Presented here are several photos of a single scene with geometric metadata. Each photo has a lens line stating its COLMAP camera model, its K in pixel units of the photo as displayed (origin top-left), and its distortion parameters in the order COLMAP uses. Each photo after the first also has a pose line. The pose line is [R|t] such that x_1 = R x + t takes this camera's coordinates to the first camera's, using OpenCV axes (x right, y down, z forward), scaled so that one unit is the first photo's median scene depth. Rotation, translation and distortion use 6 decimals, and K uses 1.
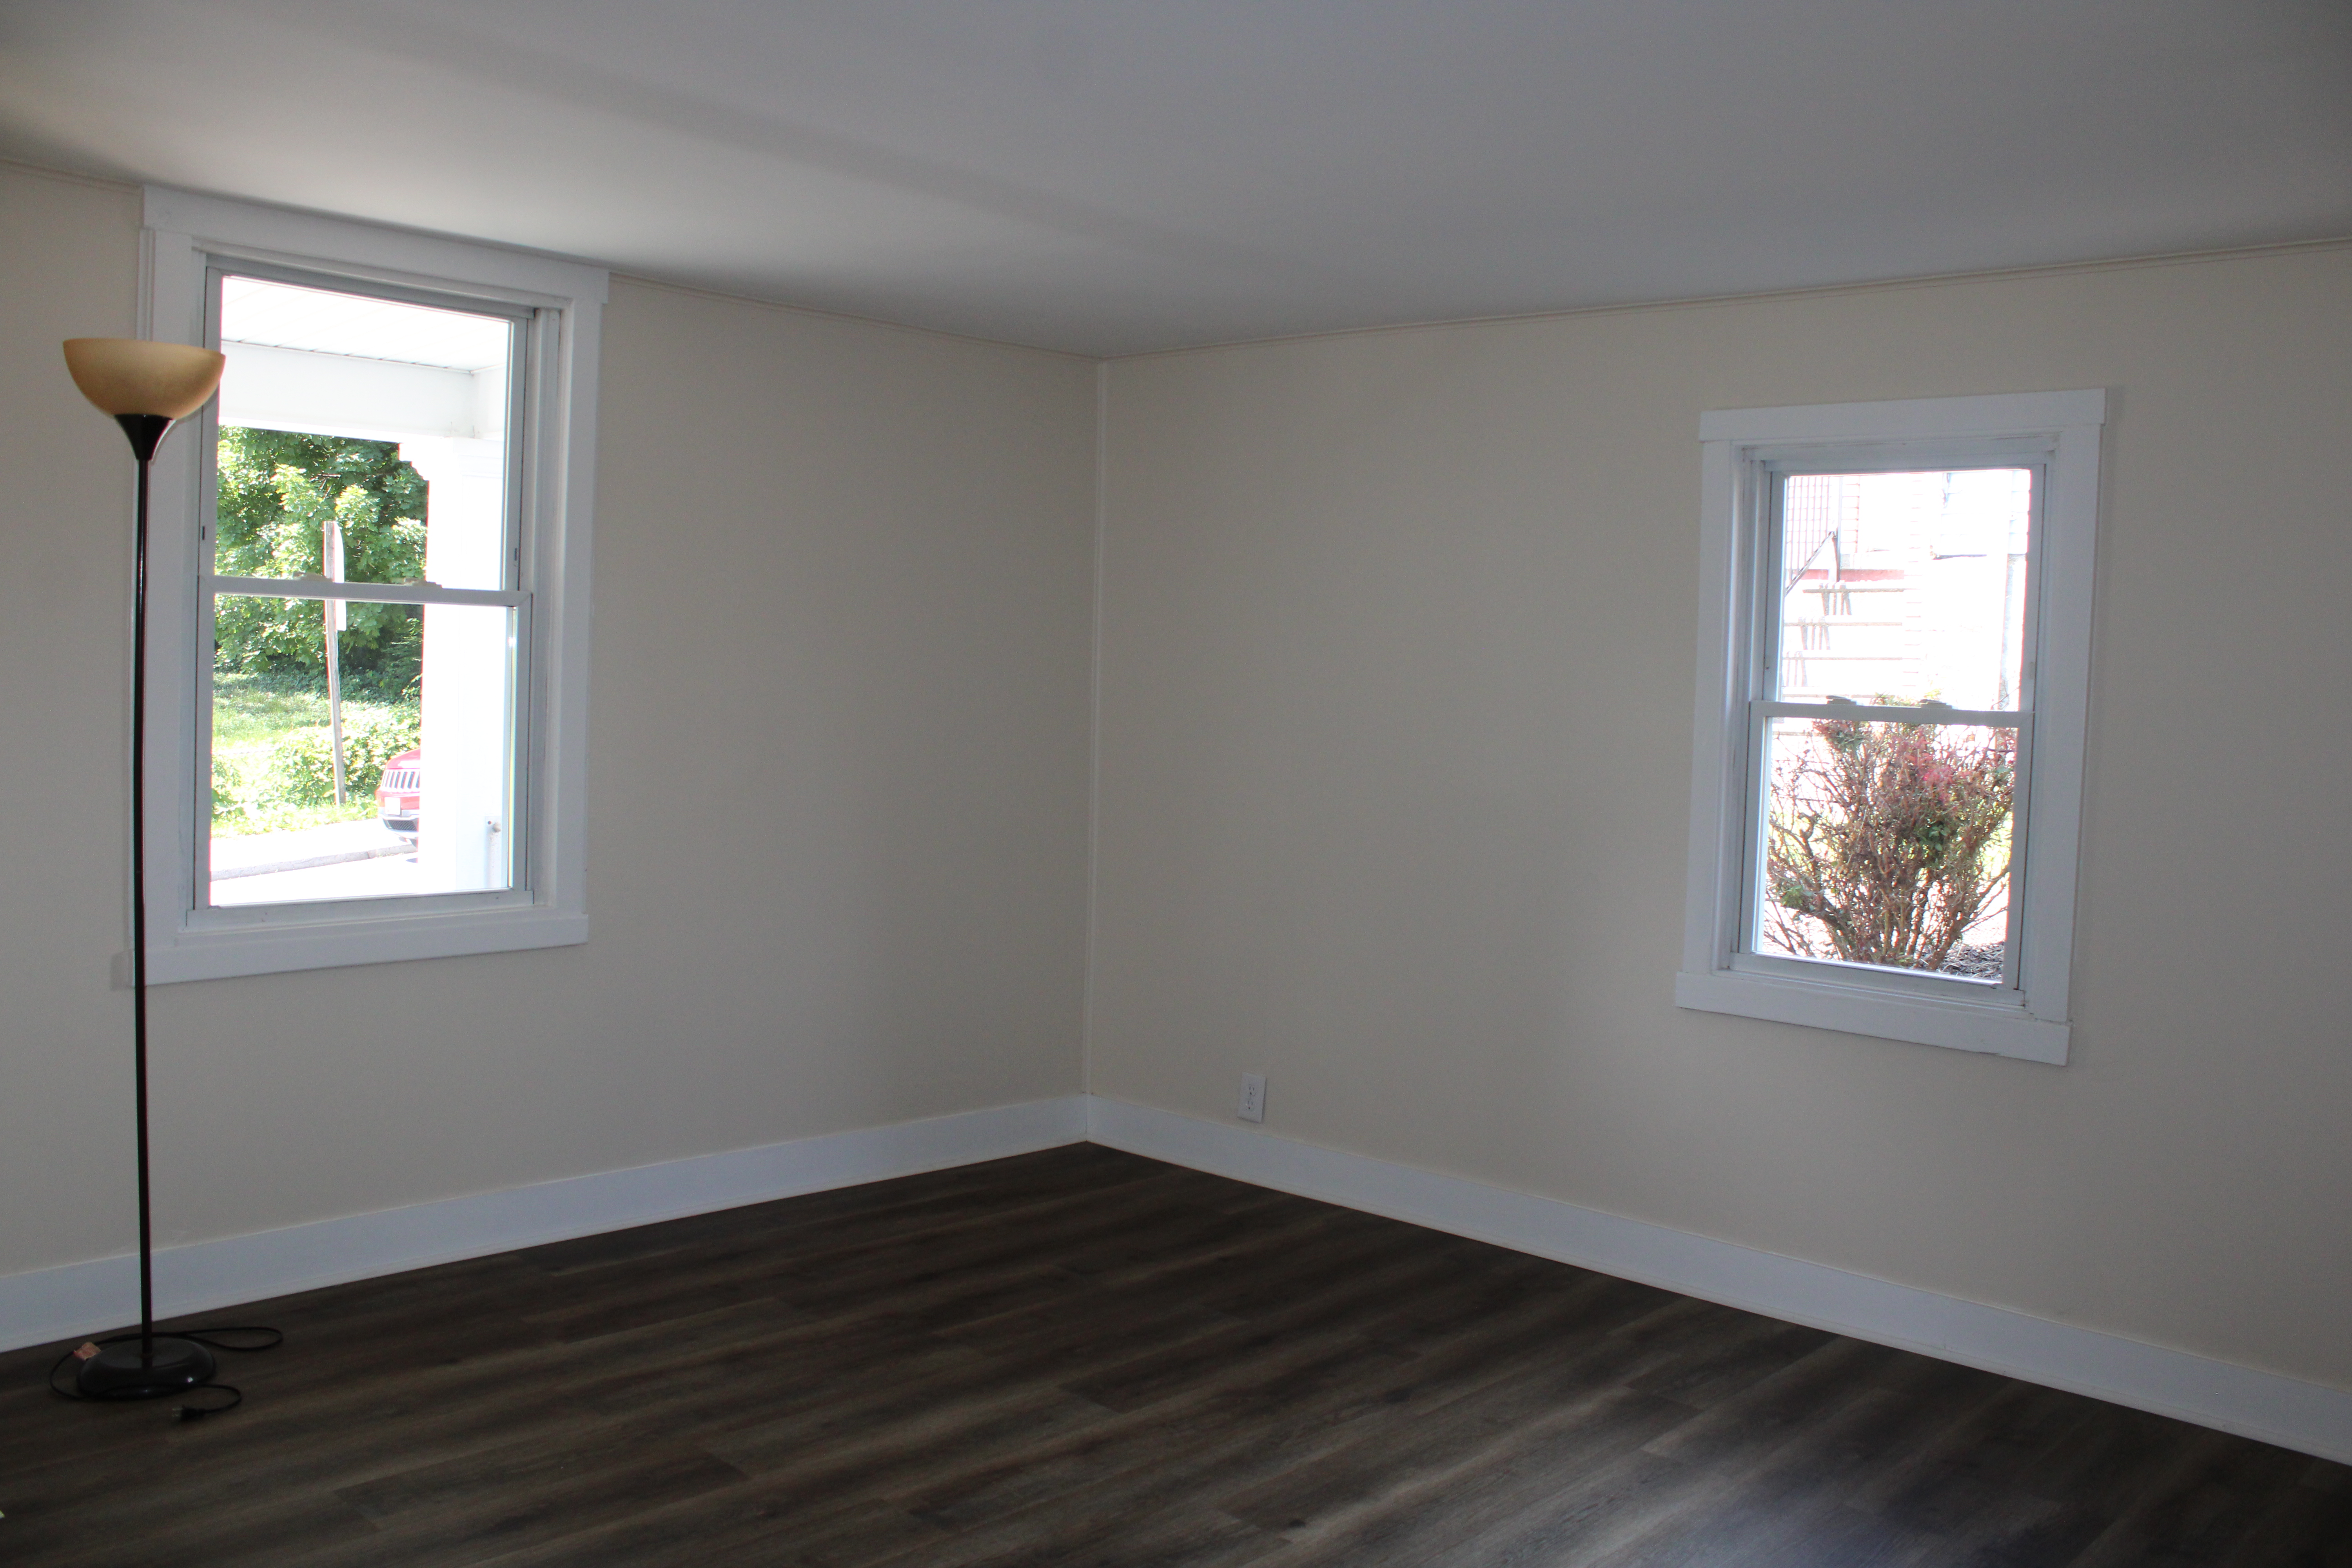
lens RADIAL K [[1961.7, 0, 1182.8], [0, 1961.7, 769.3], [0, 0, 1]] dist [-0.090109, 0.050233]
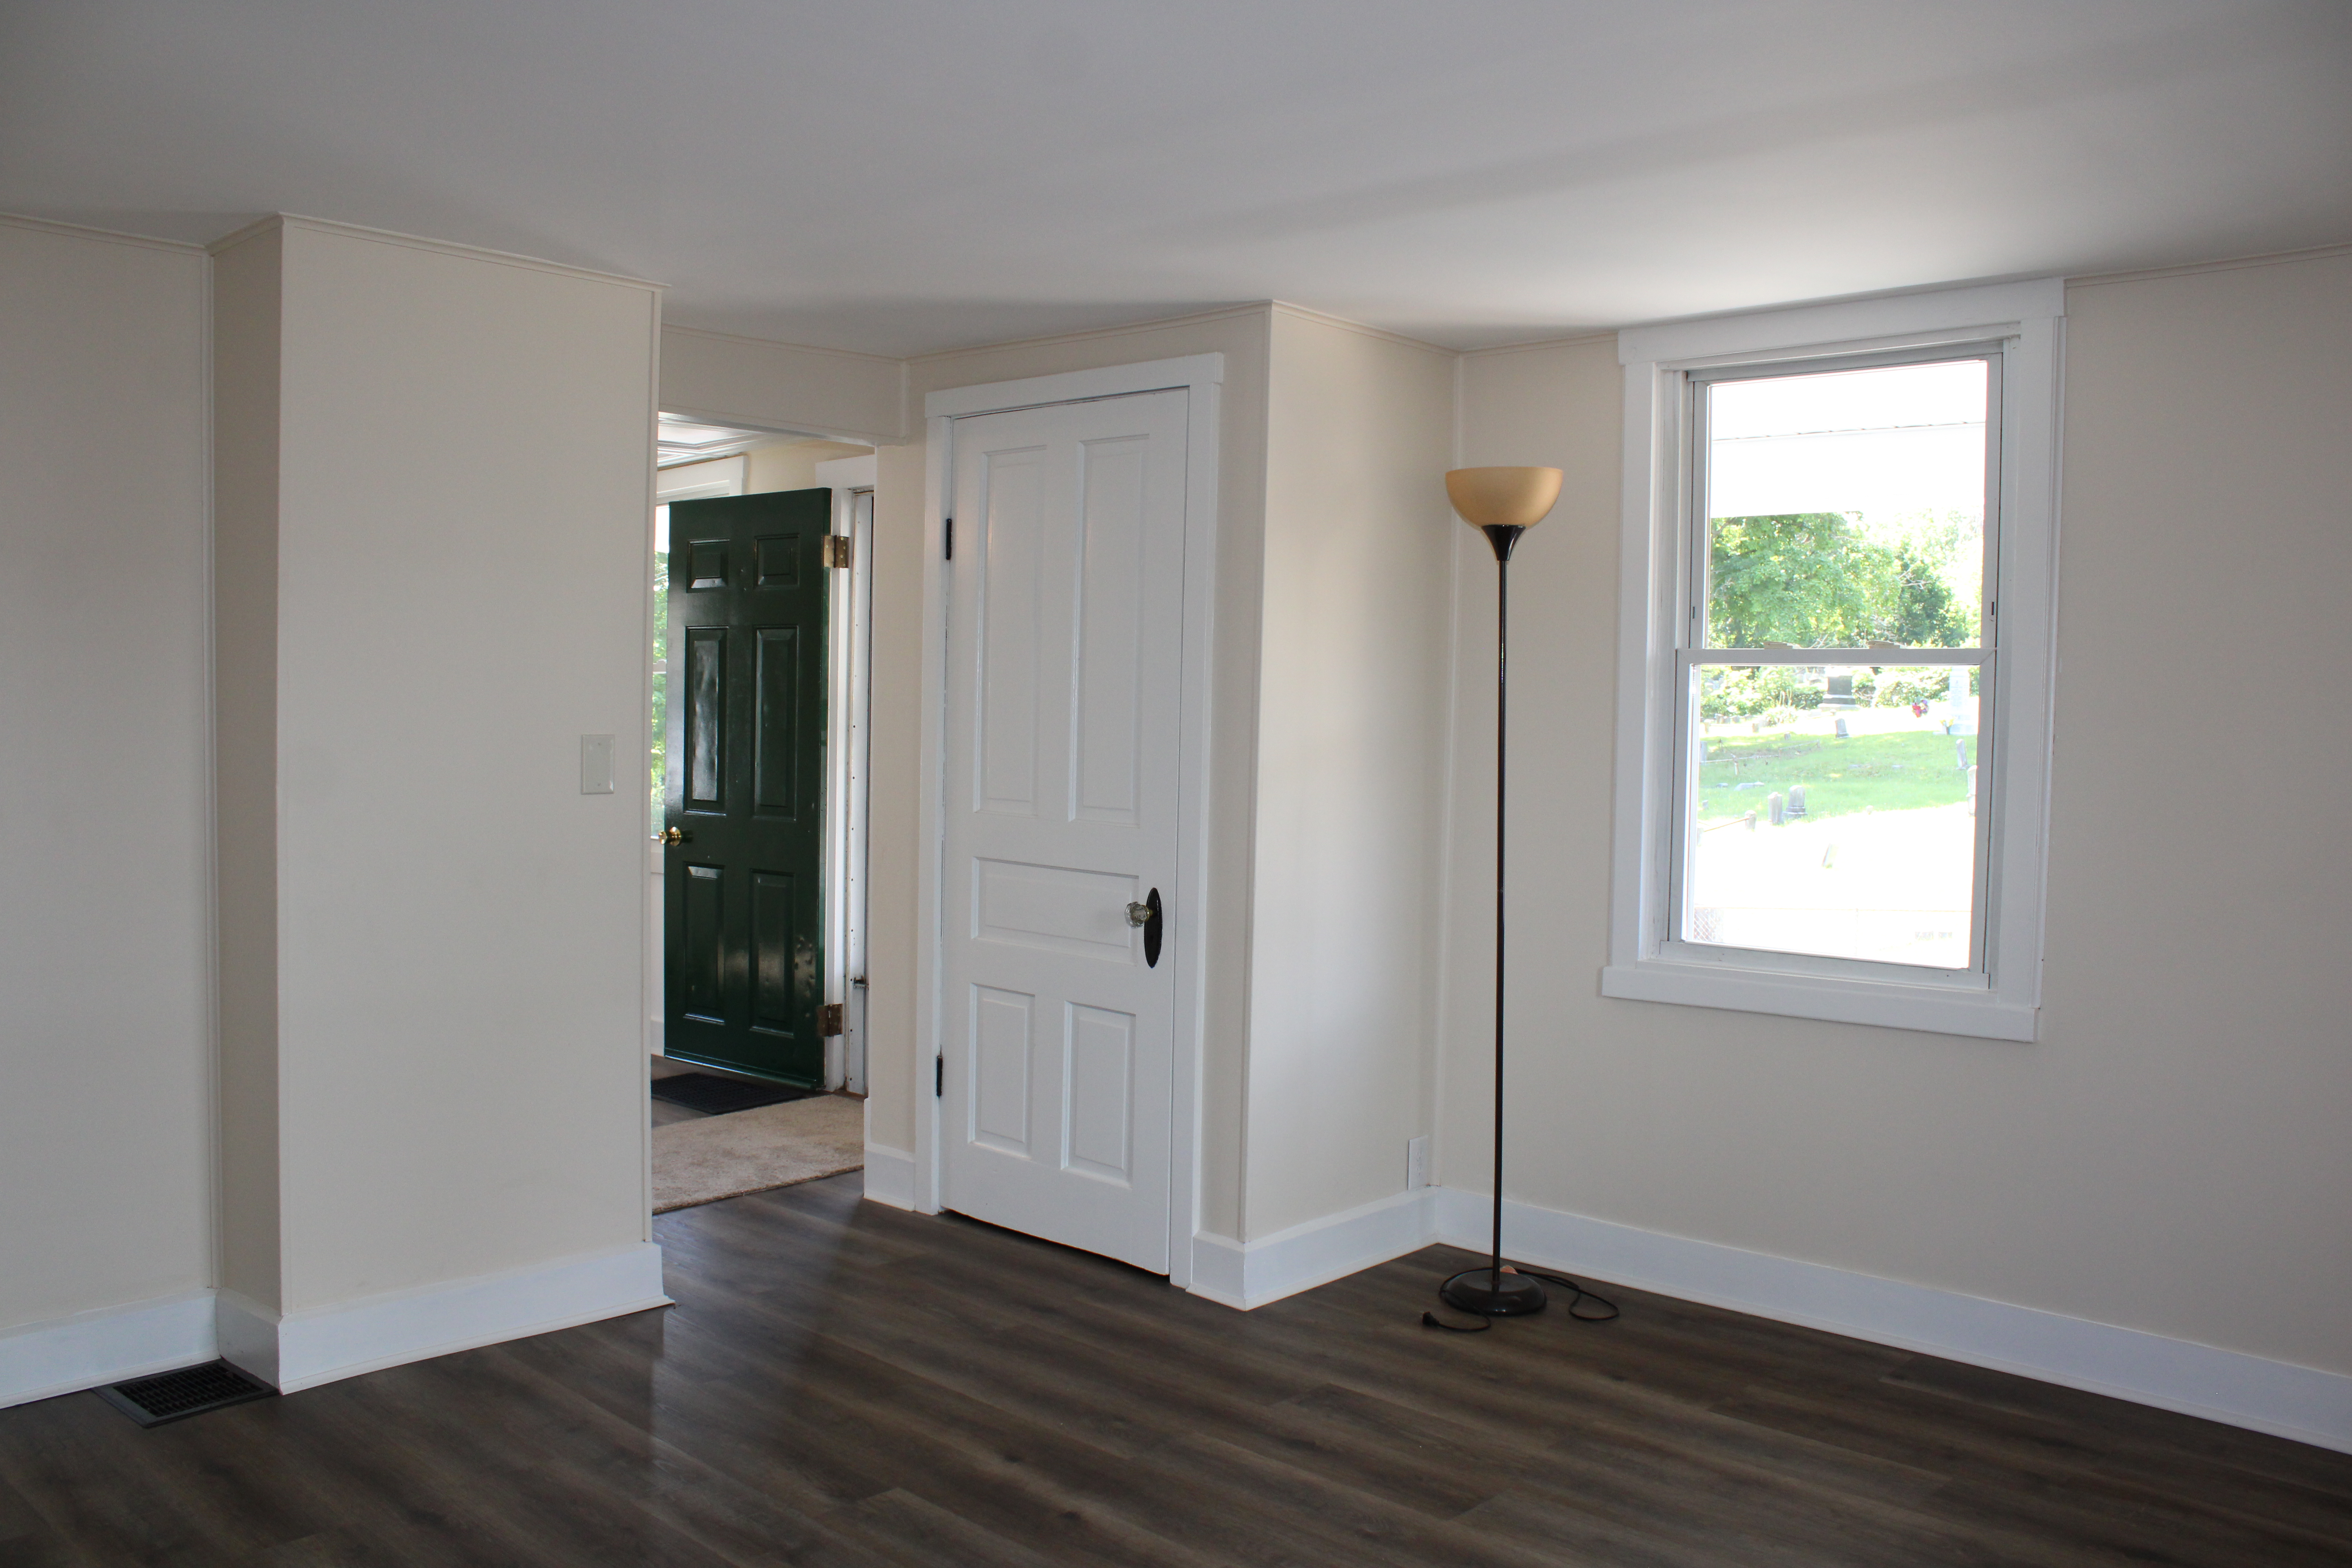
lens RADIAL K [[1961.7, 0, 1182.4], [0, 1961.7, 772.4], [0, 0, 1]] dist [-0.090109, 0.050233]
pose [[0.017589, 0.001020, -0.999845, 0.836419], [-0.065100, 0.997879, -0.000127, -0.010951], [0.997724, 0.065092, 0.017618, 0.885885]]
